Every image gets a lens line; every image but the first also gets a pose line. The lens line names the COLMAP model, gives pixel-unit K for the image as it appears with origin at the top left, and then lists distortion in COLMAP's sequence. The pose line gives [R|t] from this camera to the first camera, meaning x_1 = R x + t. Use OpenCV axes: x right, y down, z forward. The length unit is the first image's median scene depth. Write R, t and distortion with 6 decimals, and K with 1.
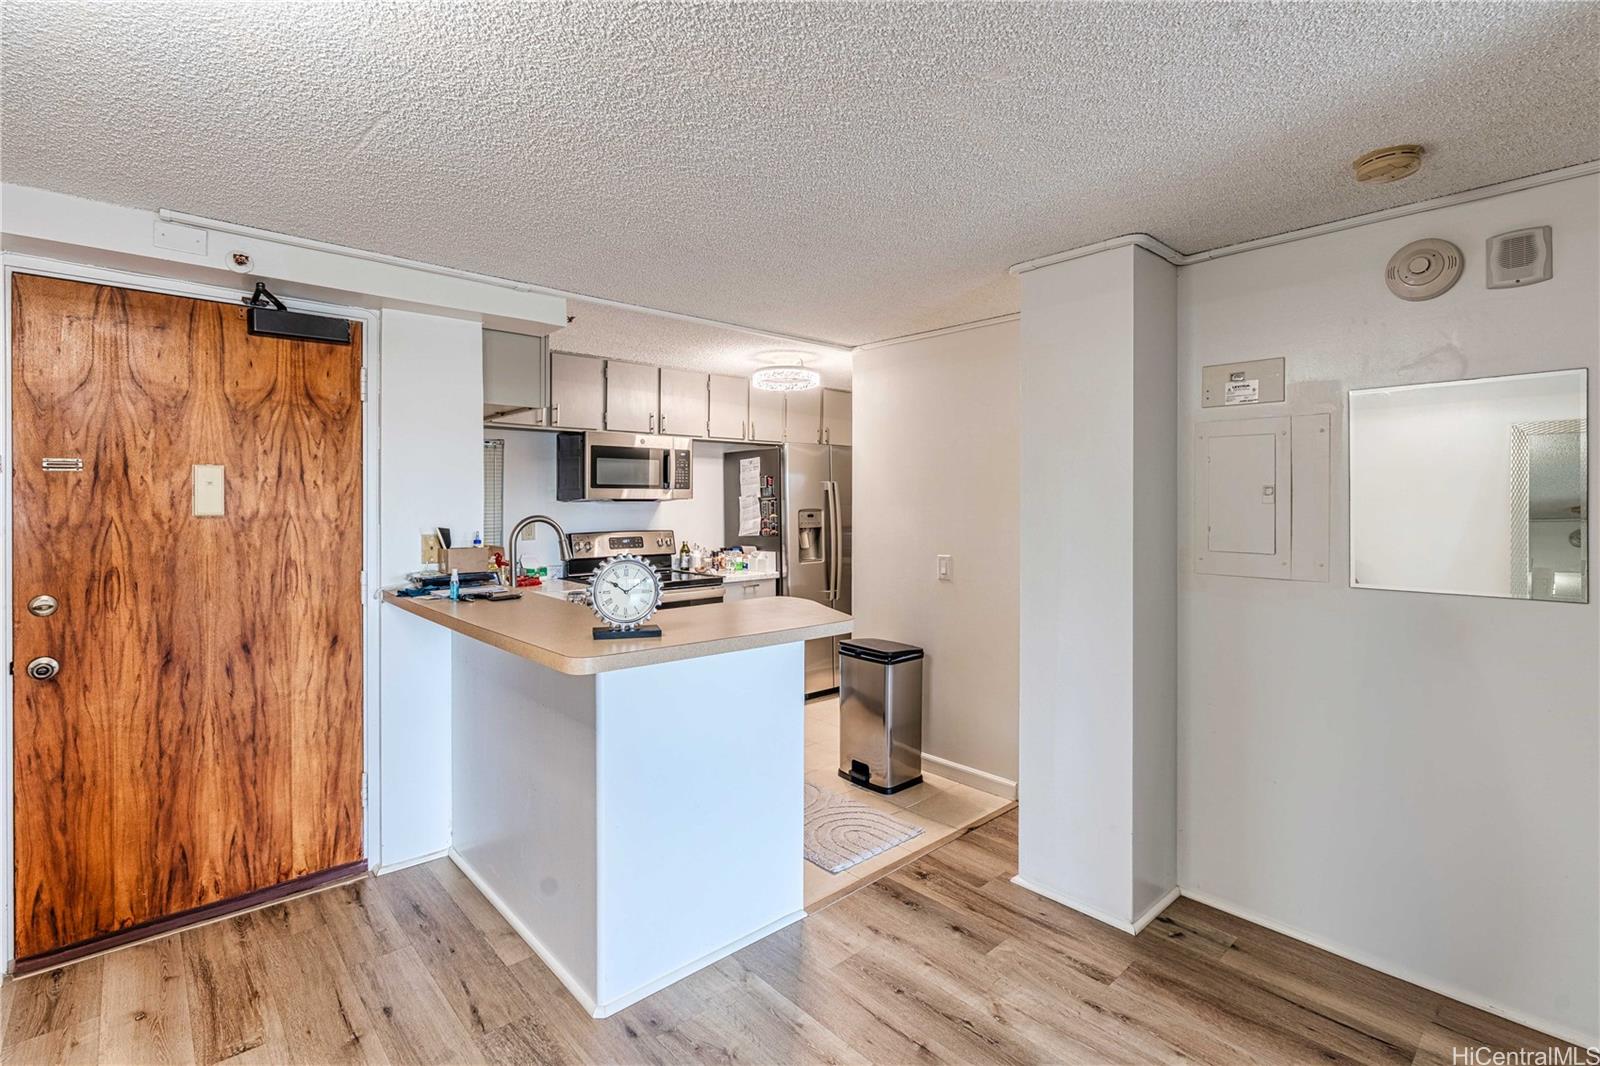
lens RADIAL K [[737.6, 0, 798.6], [0, 737.6, 505.7], [0, 0, 1]] dist [0.000165, -0.000226]
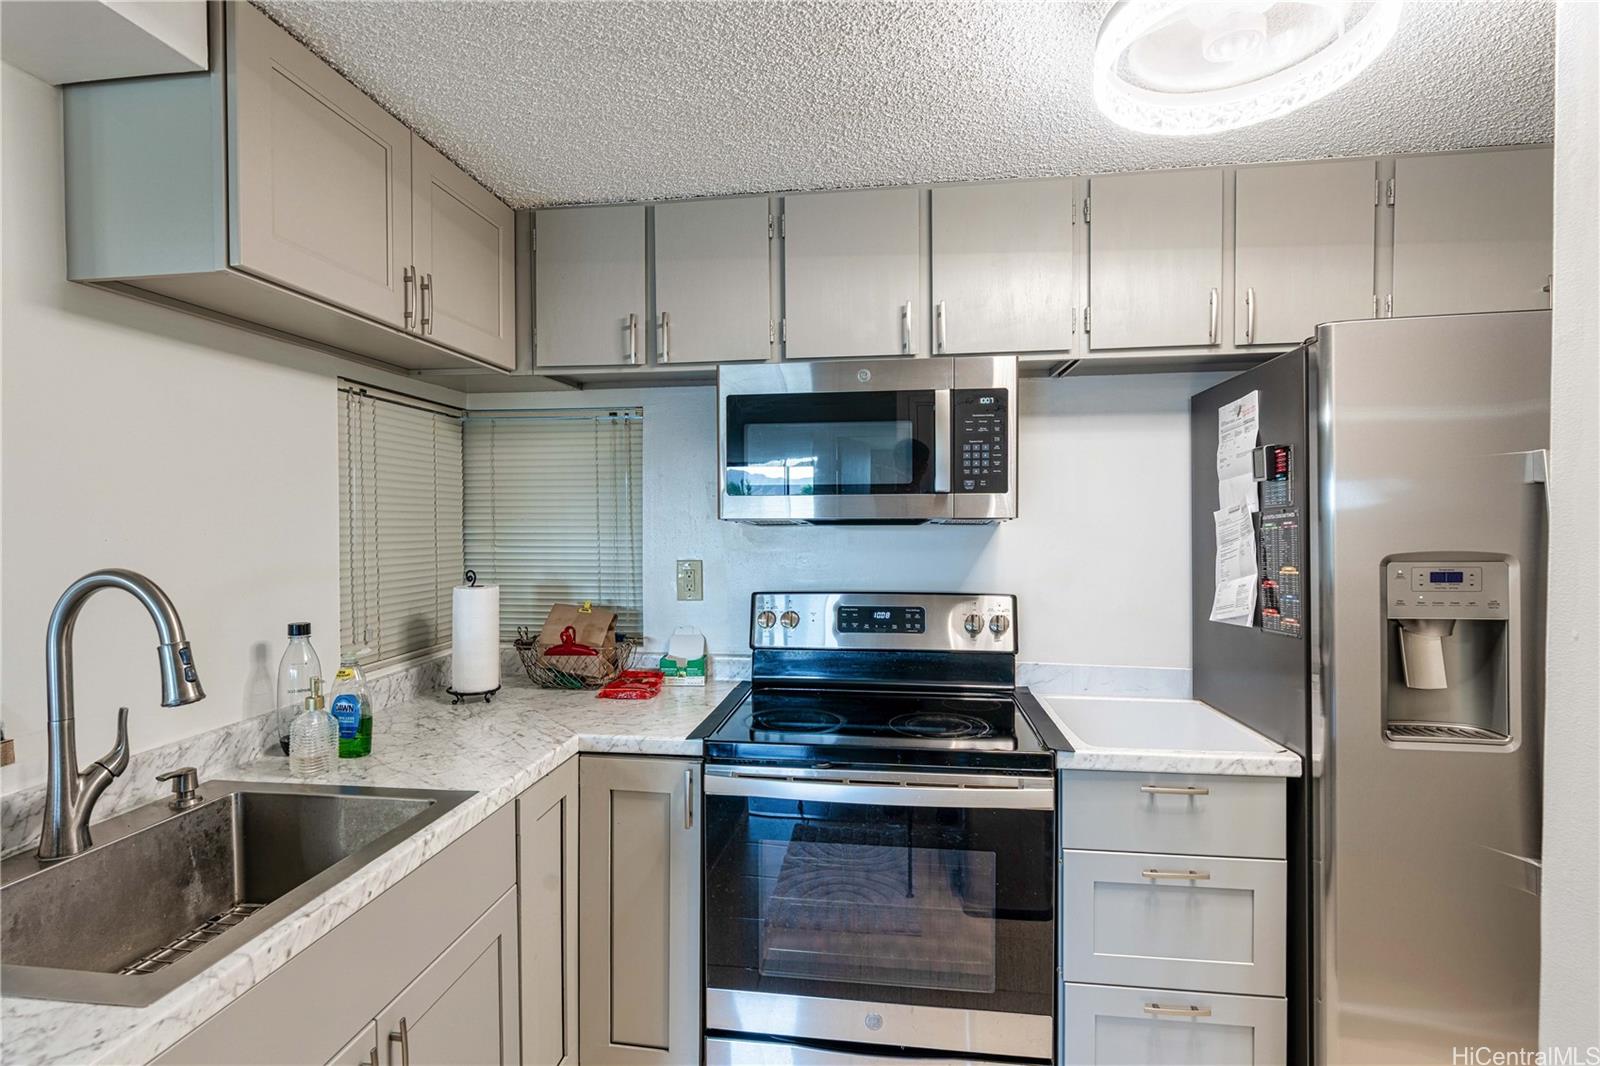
lens RADIAL K [[785.7, 0, 800.0], [0, 785.7, 533.0], [0, 0, 1]] dist [-0.001413, -0.000025]
pose [[0.649844, 0.011250, -0.759984, 0.152681], [-0.001691, 0.999909, 0.013356, -0.012205], [0.760066, -0.007394, 0.649804, 1.153615]]
